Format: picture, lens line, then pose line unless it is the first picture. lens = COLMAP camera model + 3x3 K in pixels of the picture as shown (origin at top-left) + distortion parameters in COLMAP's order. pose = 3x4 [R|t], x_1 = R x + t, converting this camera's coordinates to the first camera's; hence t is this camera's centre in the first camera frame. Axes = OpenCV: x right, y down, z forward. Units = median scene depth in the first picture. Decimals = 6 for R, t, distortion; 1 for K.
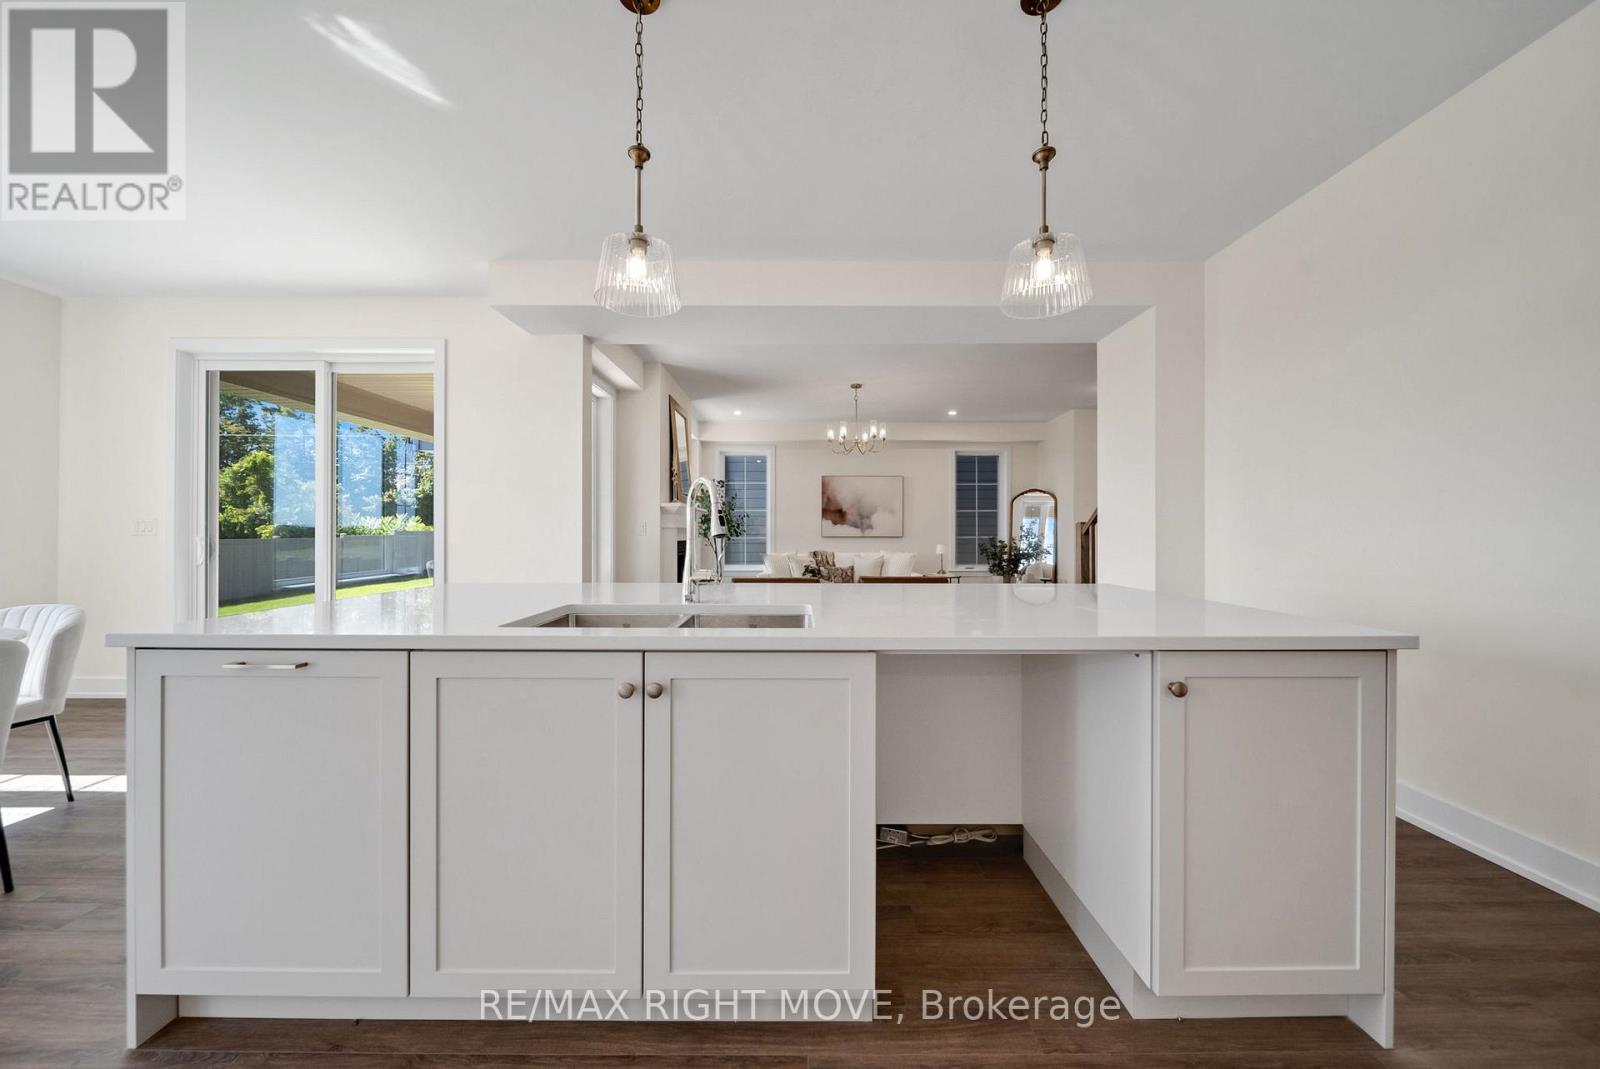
lens RADIAL K [[565.7, 0, 800.0], [0, 565.7, 534.5], [0, 0, 1]] dist [-0.000398, -0.000073]
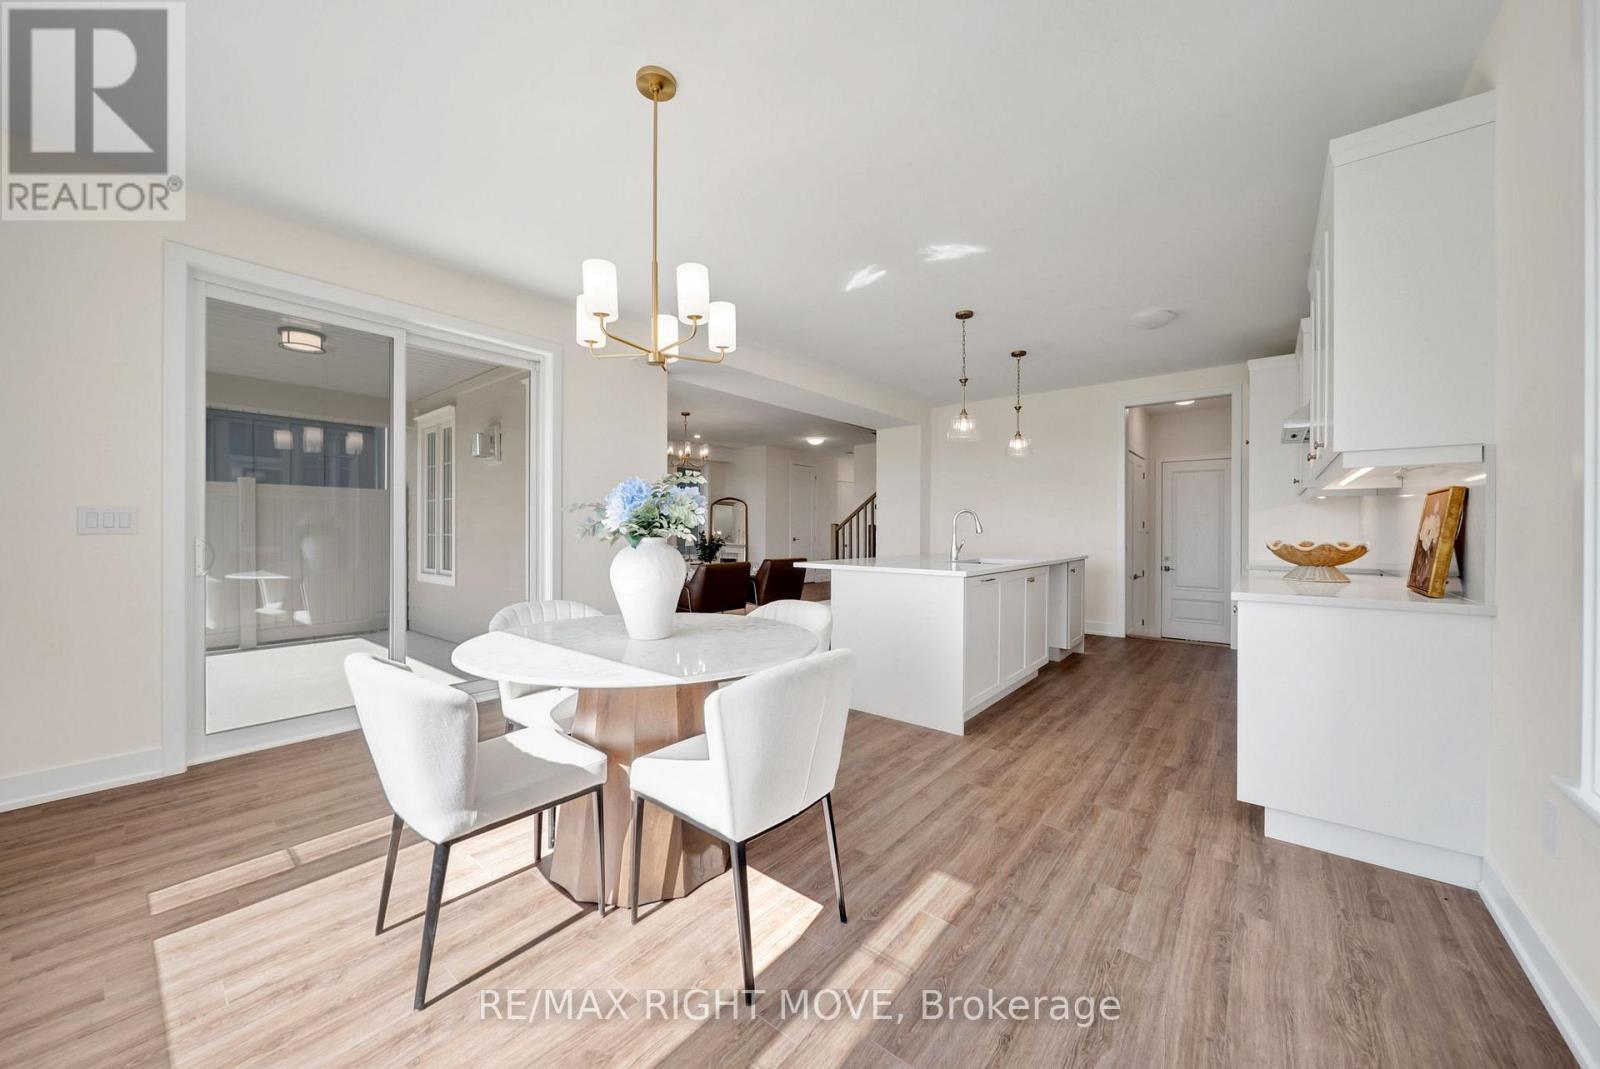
lens RADIAL K [[565.7, 0, 800.0], [0, 565.7, 534.5], [0, 0, 1]] dist [-0.000398, -0.000073]
pose [[0.633034, -0.006651, 0.774095, -0.520231], [-0.000198, 0.999962, 0.008753, -0.002081], [-0.774124, -0.005694, 0.633008, -0.003140]]
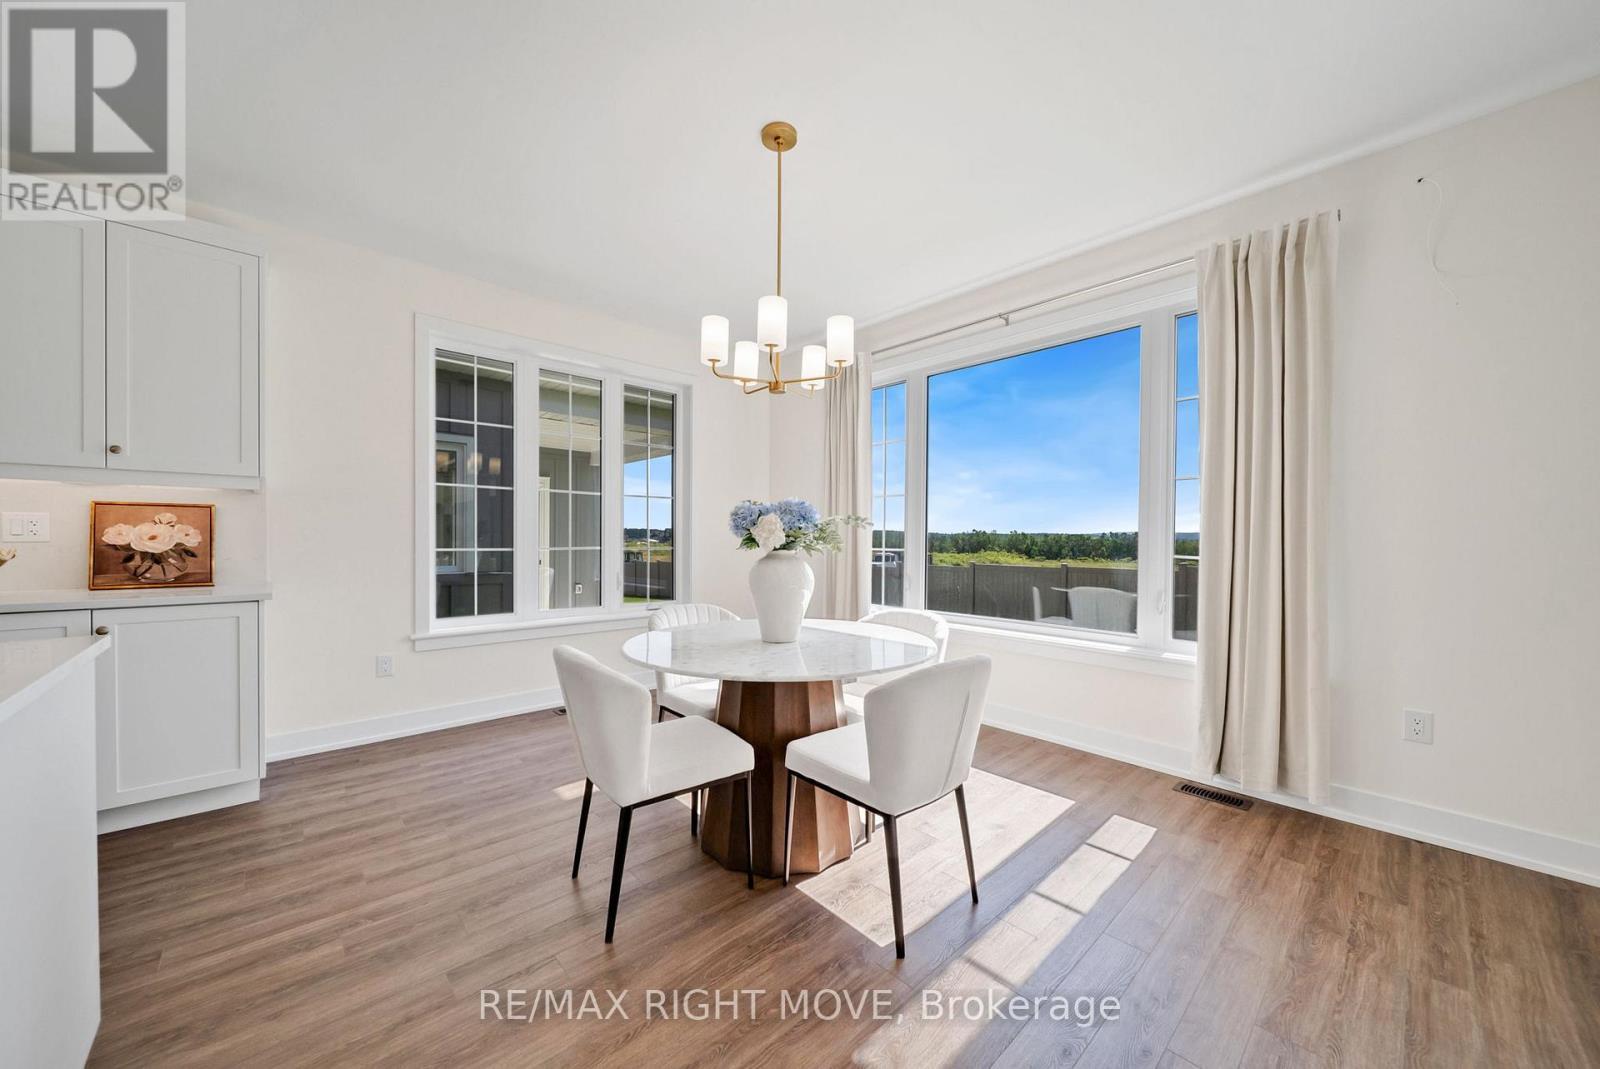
lens RADIAL K [[578.3, 0, 794.1], [0, 578.3, 542.8], [0, 0, 1]] dist [-0.001460, -0.000428]
pose [[-0.739986, -0.000785, -0.672622, -0.213499], [-0.008535, 0.999930, 0.008222, -0.003929], [0.672568, 0.011825, -0.739941, 0.383321]]
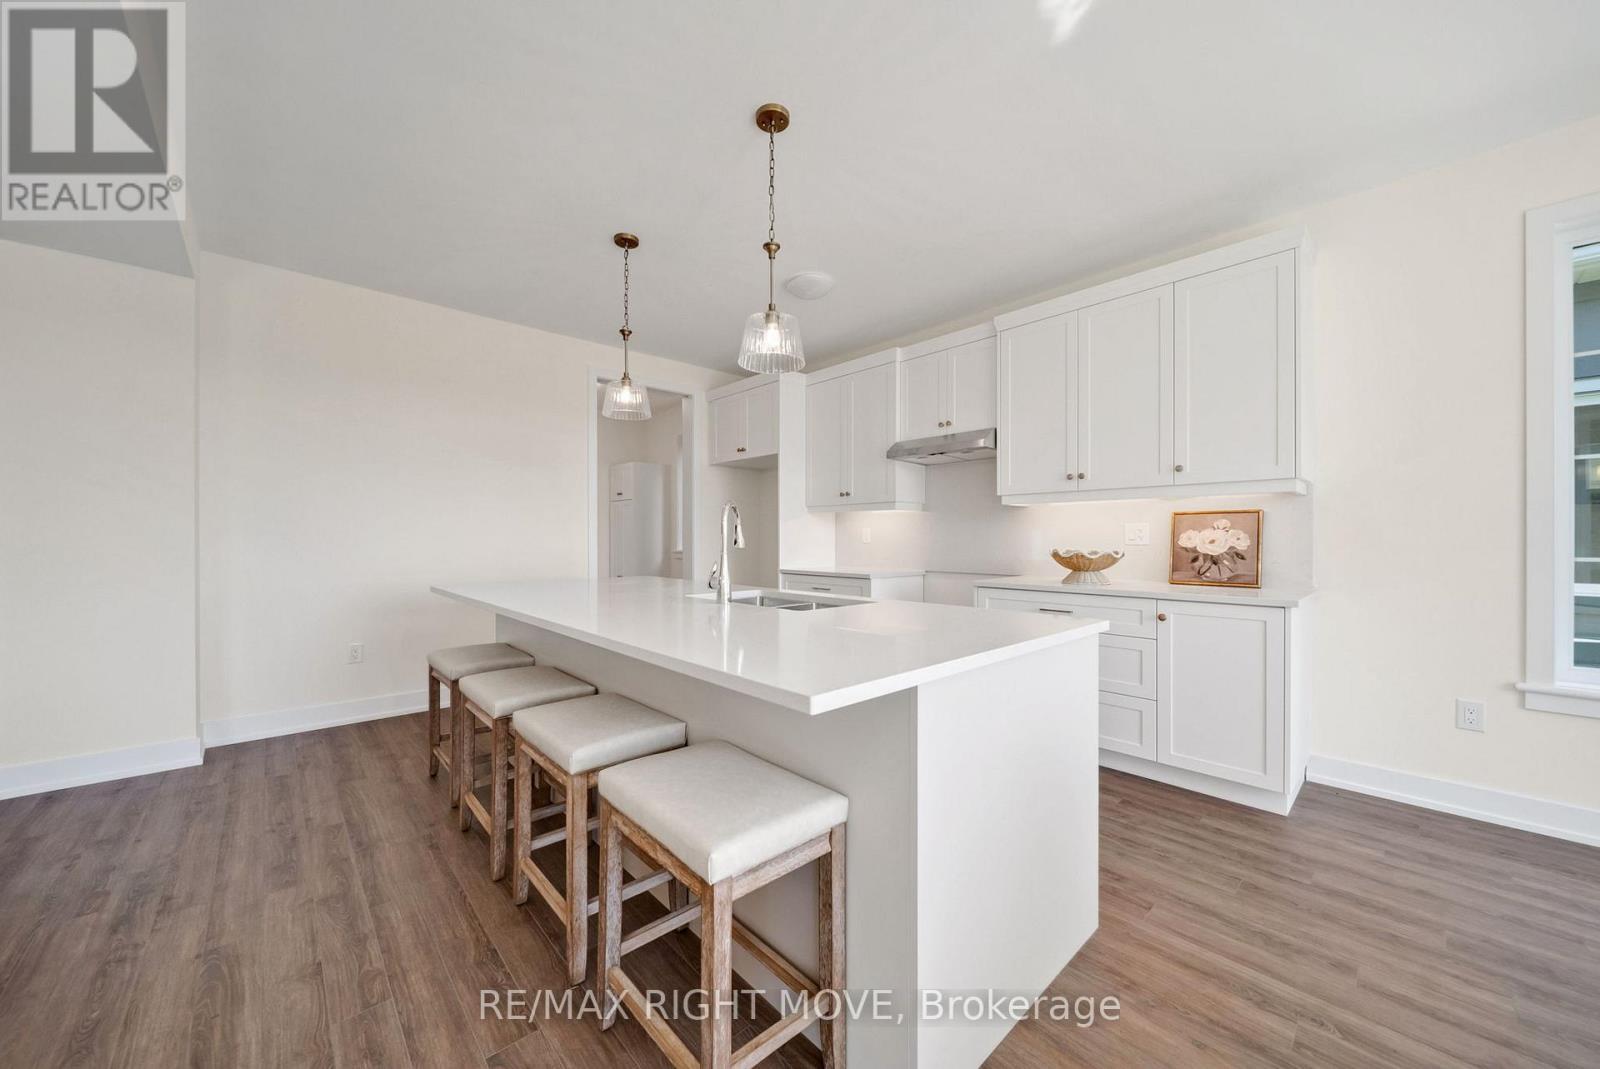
lens RADIAL K [[578.3, 0, 794.1], [0, 578.3, 542.8], [0, 0, 1]] dist [-0.001460, -0.000428]
pose [[-0.674719, -0.005480, 0.738054, -0.253719], [0.001276, 0.999962, 0.008591, -0.003849], [-0.738074, 0.006738, -0.674686, 0.350148]]
